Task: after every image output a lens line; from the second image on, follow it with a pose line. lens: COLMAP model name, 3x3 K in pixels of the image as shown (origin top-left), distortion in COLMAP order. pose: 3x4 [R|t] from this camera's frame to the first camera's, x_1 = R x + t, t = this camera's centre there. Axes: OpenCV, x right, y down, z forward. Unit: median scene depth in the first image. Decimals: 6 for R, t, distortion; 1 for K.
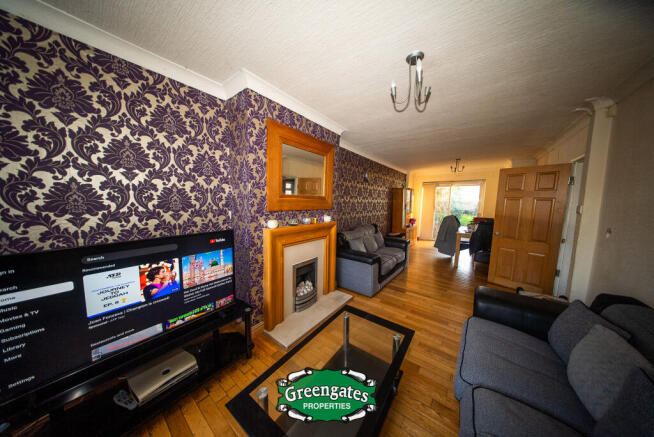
lens RADIAL K [[192.6, 0, 326.8], [0, 192.6, 215.9], [0, 0, 1]] dist [-0.000645, -0.000034]
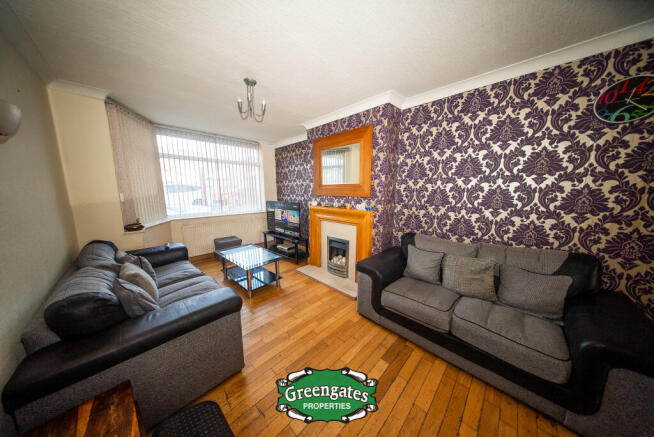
lens RADIAL K [[192.6, 0, 327.9], [0, 192.6, 221.4], [0, 0, 1]] dist [-0.000645, -0.000034]
pose [[-0.110579, 0.115618, -0.987119, 1.844098], [-0.105497, 0.986234, 0.127332, -0.031562], [0.988252, 0.118218, -0.096859, 1.762254]]
